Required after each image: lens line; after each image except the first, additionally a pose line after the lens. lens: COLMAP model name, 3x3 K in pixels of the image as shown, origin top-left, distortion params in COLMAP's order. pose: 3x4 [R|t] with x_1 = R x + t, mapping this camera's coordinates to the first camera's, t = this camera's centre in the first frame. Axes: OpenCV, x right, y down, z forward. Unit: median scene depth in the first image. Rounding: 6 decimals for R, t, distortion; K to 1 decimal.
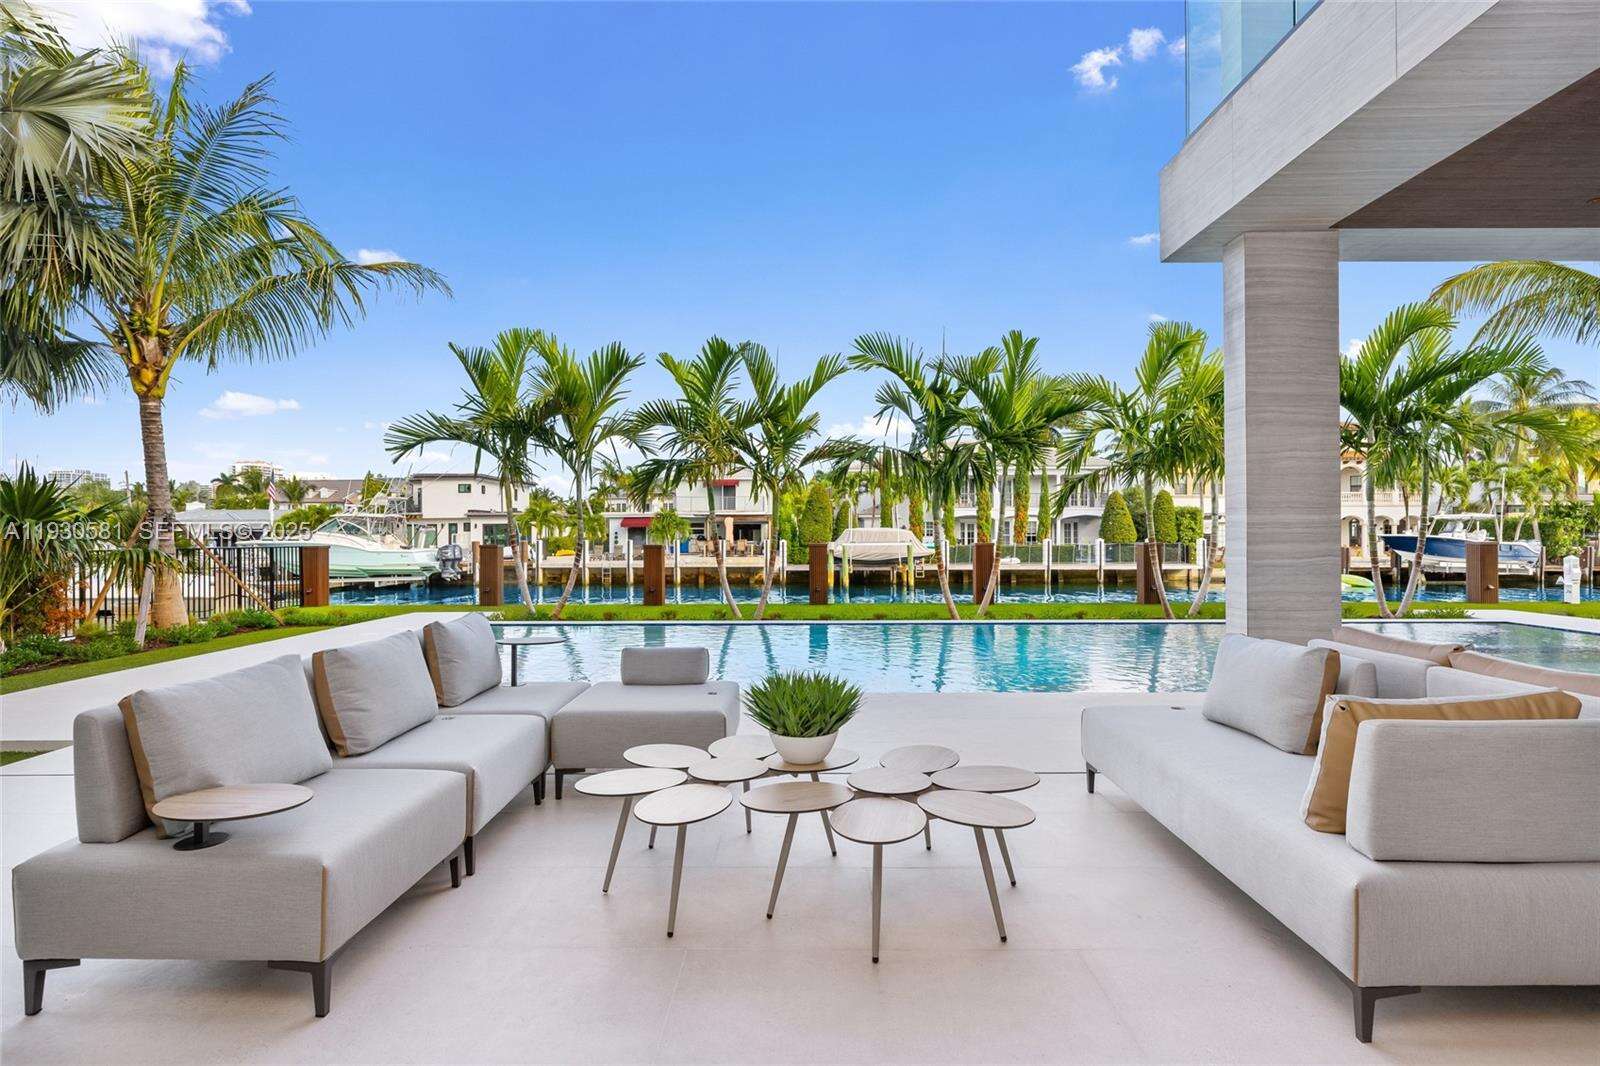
lens RADIAL K [[783.7, 0, 800.0], [0, 783.7, 533.0], [0, 0, 1]] dist [-0.002528, -0.000321]
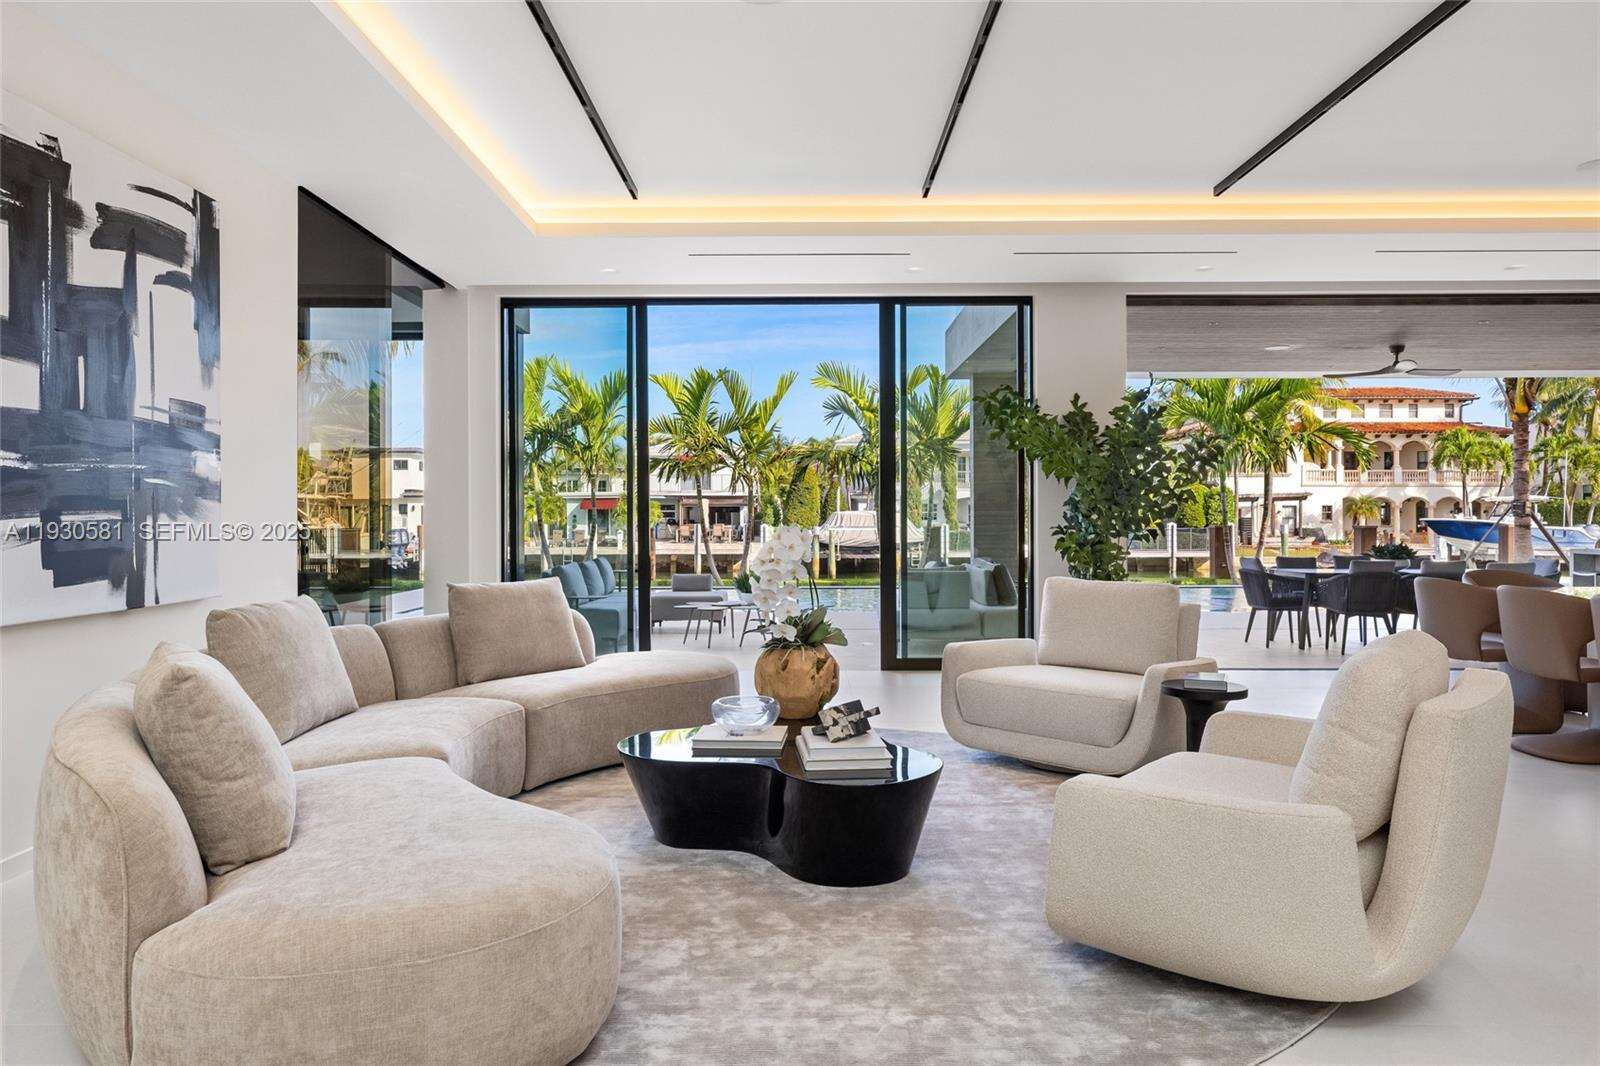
lens RADIAL K [[1019.6, 0, 800.0], [0, 1019.6, 533.0], [0, 0, 1]] dist [0.006684, -0.000755]
pose [[0.999966, 0.001197, 0.008115, 0.010742], [-0.001336, 0.999853, 0.017117, -0.001232], [-0.008094, -0.017127, 0.999821, -0.194493]]
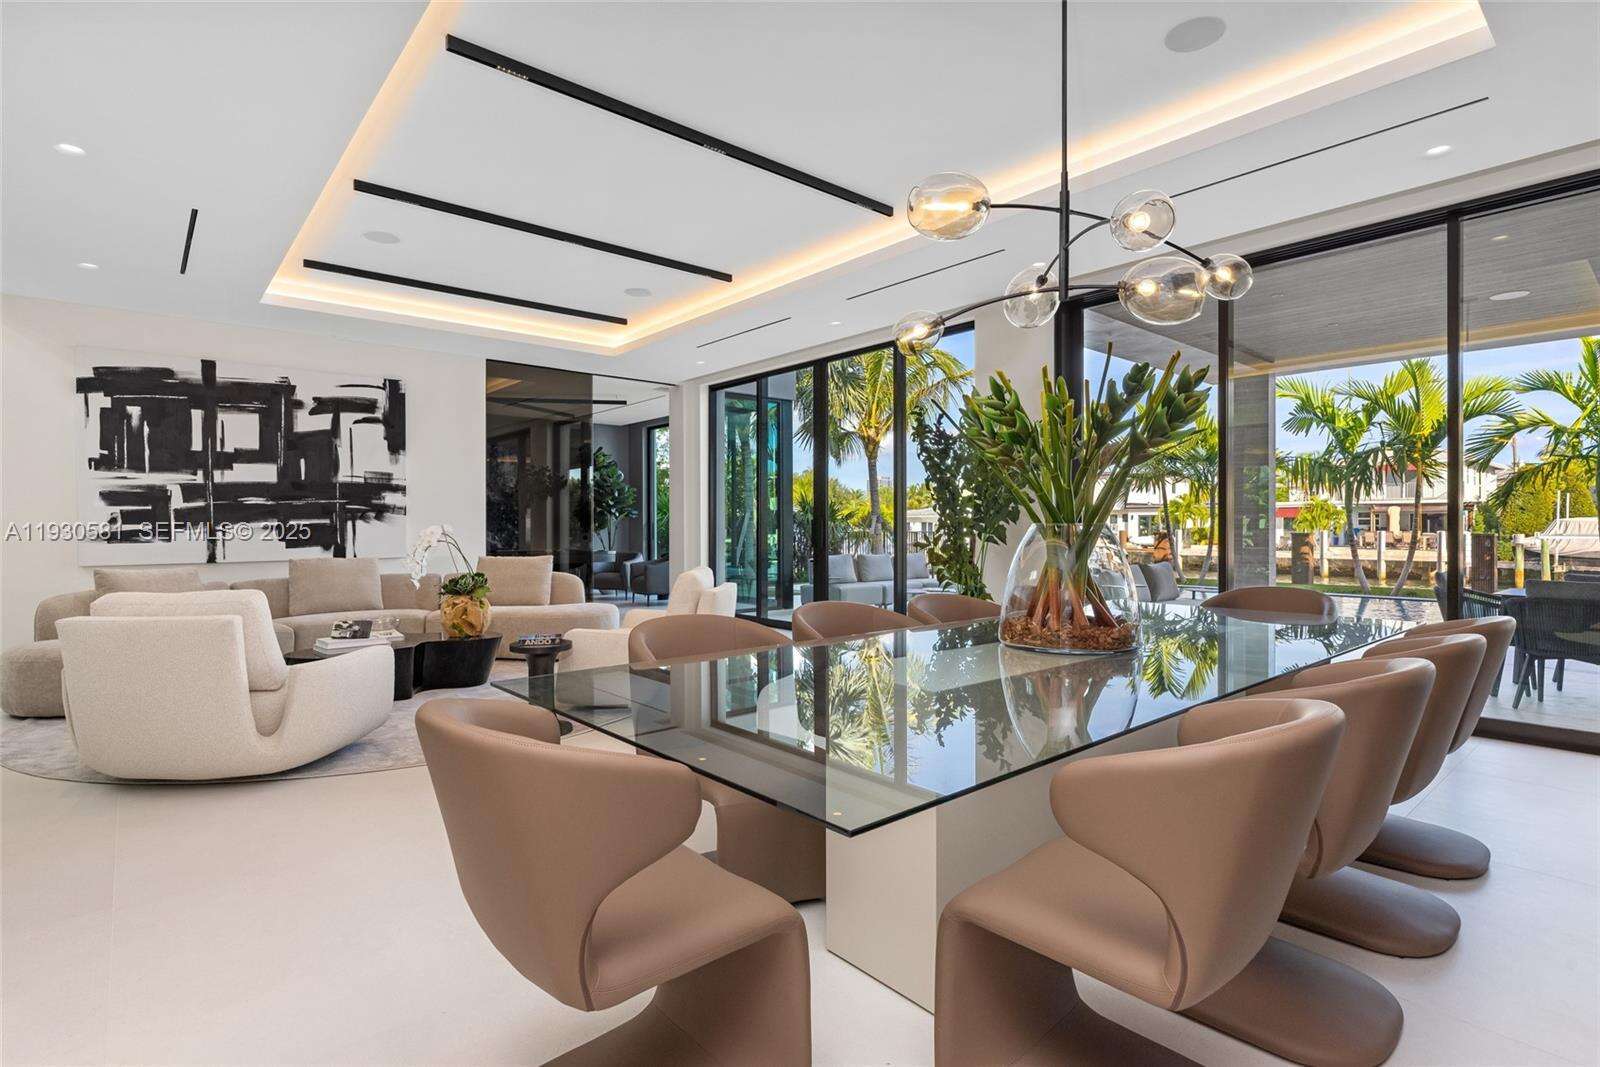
lens RADIAL K [[783.7, 0, 800.0], [0, 783.7, 533.5], [0, 0, 1]] dist [-0.002528, -0.000321]
pose [[0.660166, 0.009514, -0.751060, 0.158456], [0.001134, 0.999906, 0.013663, -0.000641], [0.751119, -0.009872, 0.660093, -0.134524]]
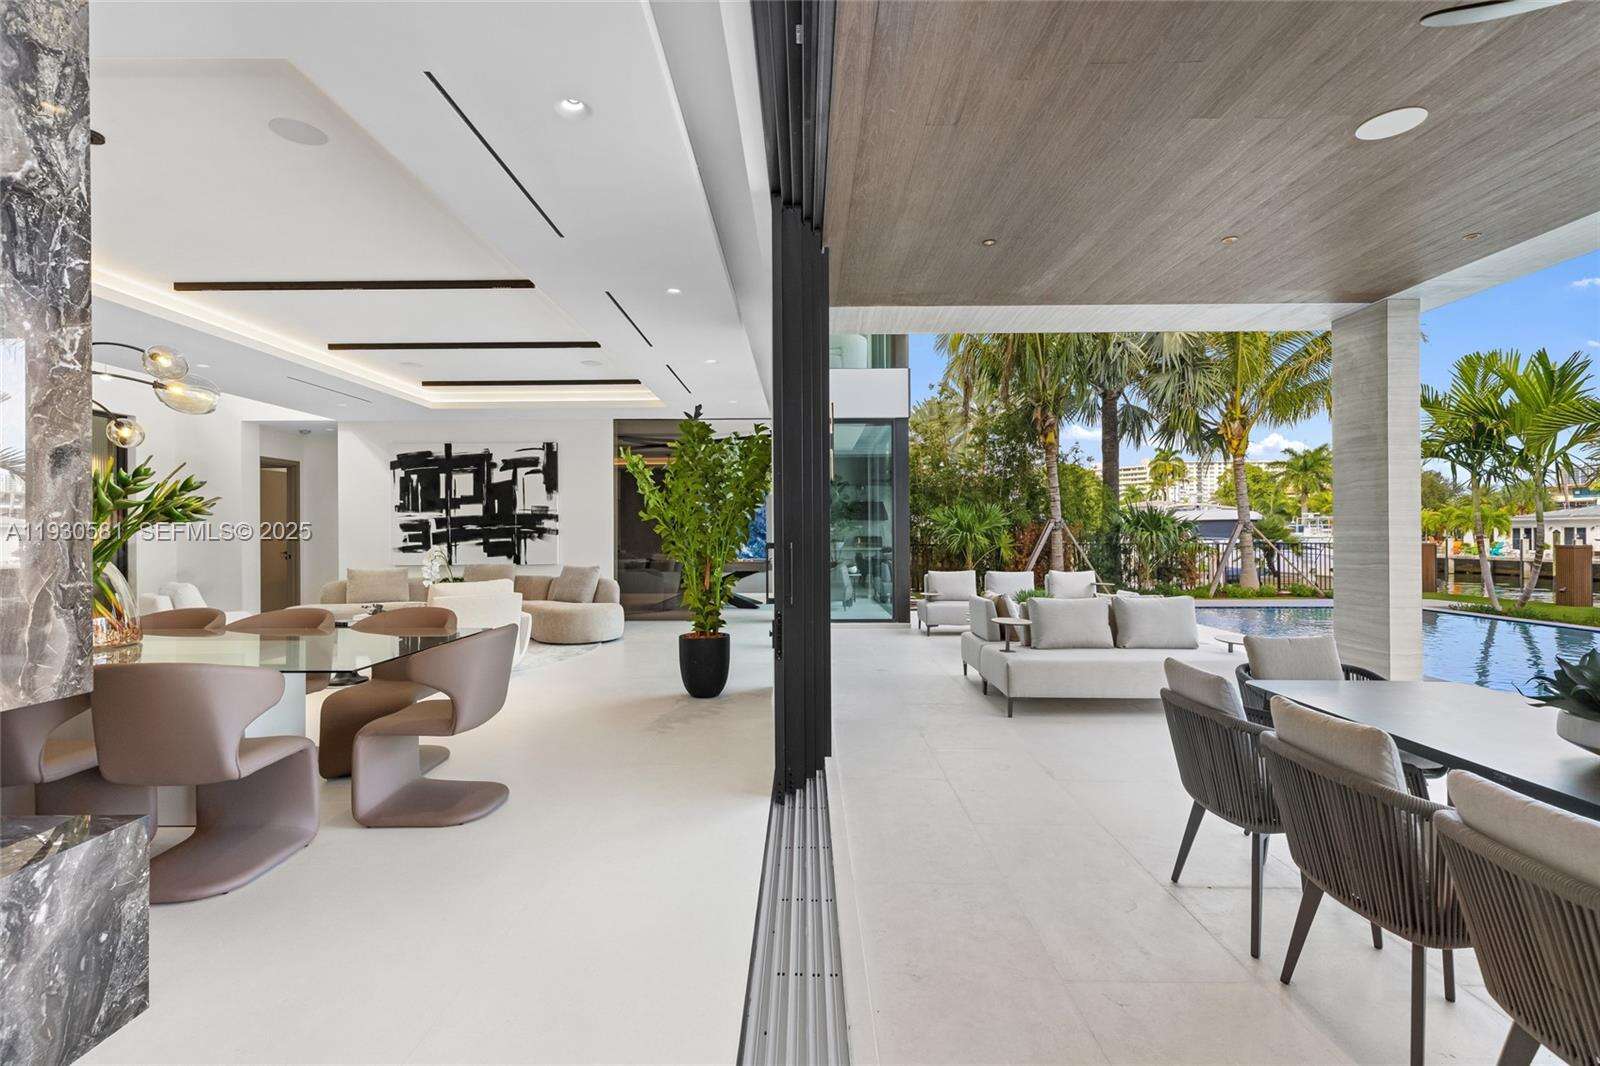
lens RADIAL K [[734.3, 0, 800.0], [0, 734.3, 533.0], [0, 0, 1]] dist [0.004415, 0.000456]
pose [[-0.002991, 0.001963, -0.999994, 0.211565], [0.007500, 0.999970, 0.001941, -0.003258], [0.999967, -0.007495, -0.003006, 0.009066]]
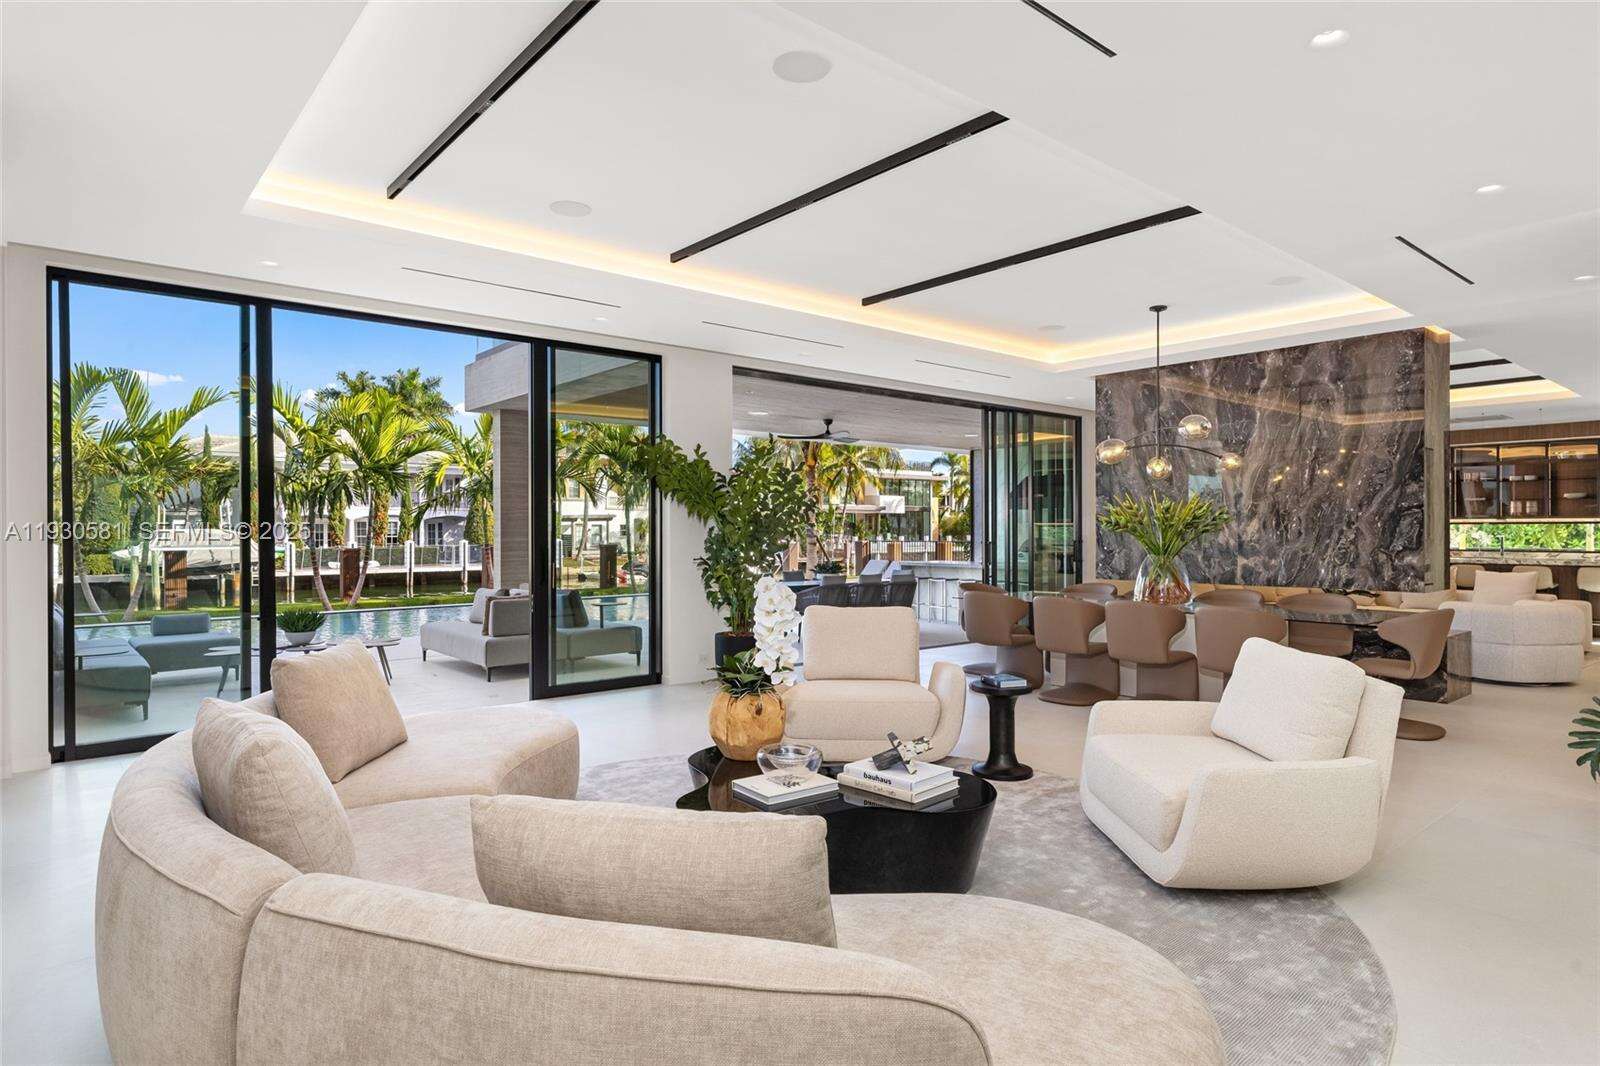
lens RADIAL K [[882.9, 0, 800.0], [0, 882.9, 533.0], [0, 0, 1]] dist [0.005222, 0.000903]
pose [[0.751481, -0.000612, 0.659754, -0.049943], [-0.000724, 0.999998, 0.001752, -0.004958], [-0.659754, -0.001794, 0.751479, -0.163392]]
